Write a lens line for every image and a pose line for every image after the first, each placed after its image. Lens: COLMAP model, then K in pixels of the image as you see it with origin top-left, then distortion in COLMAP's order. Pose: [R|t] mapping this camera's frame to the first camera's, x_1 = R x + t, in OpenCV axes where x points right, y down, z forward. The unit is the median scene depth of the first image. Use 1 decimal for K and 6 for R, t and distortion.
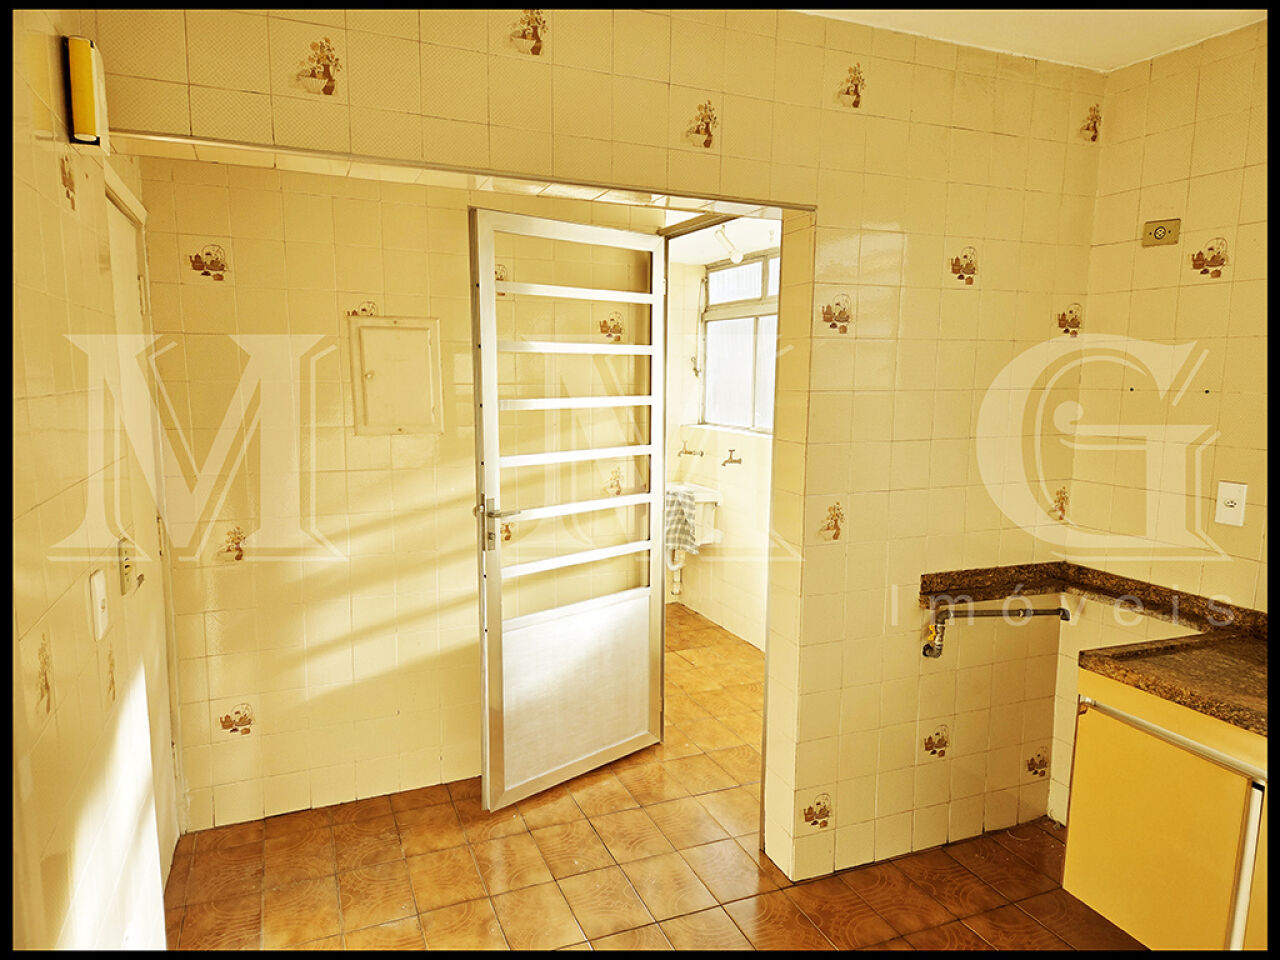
lens RADIAL K [[846.8, 0, 643.7], [0, 846.8, 492.0], [0, 0, 1]] dist [0.085115, -0.073386]
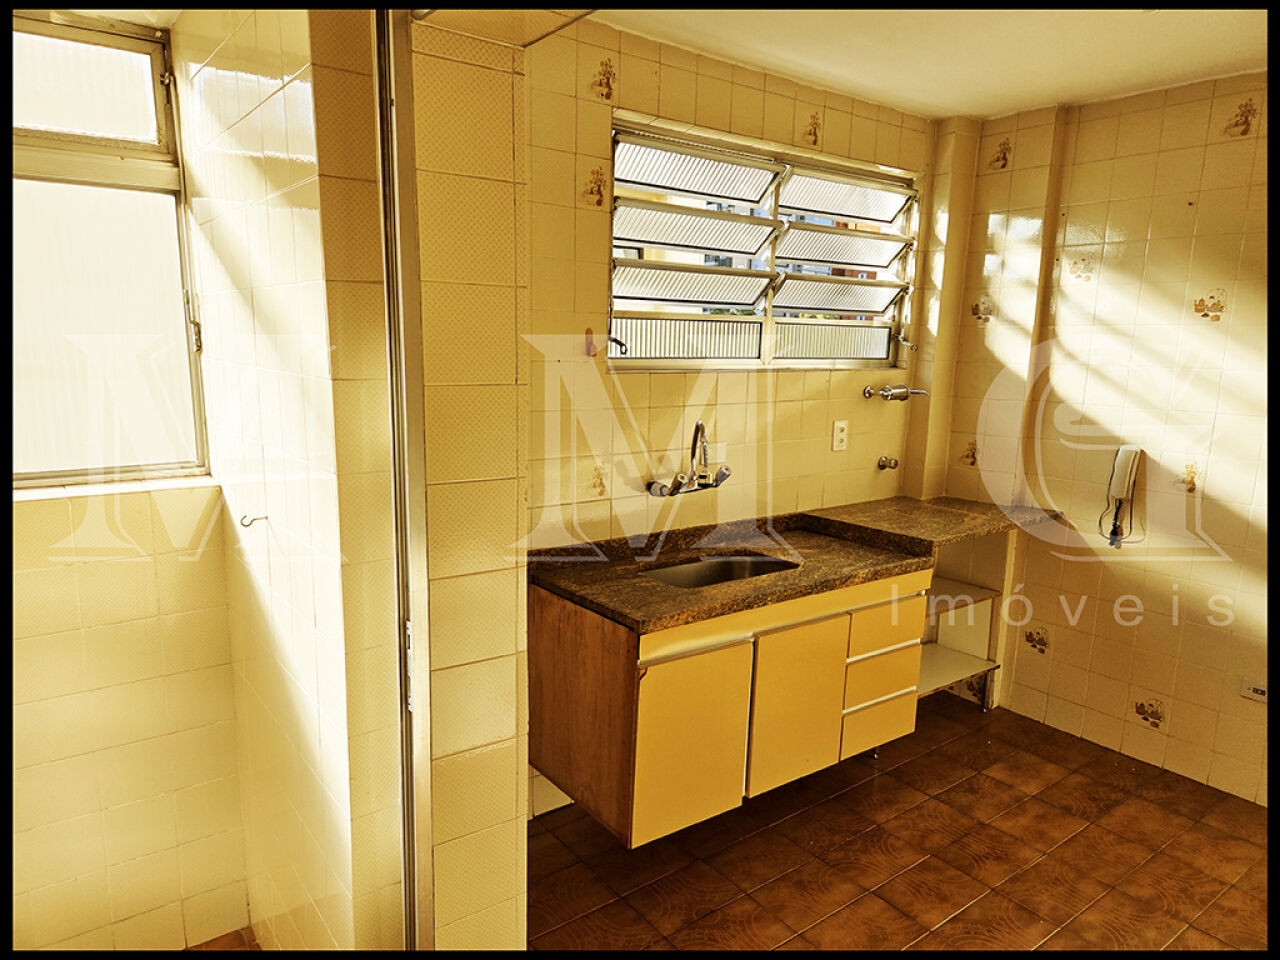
lens RADIAL K [[837.0, 0, 652.4], [0, 837.0, 503.6], [0, 0, 1]] dist [0.083446, -0.078424]
pose [[-0.247759, -0.201753, 0.947582, -0.838398], [0.112586, 0.965454, 0.234995, -0.369431], [-0.962258, 0.164907, -0.216485, 2.375235]]
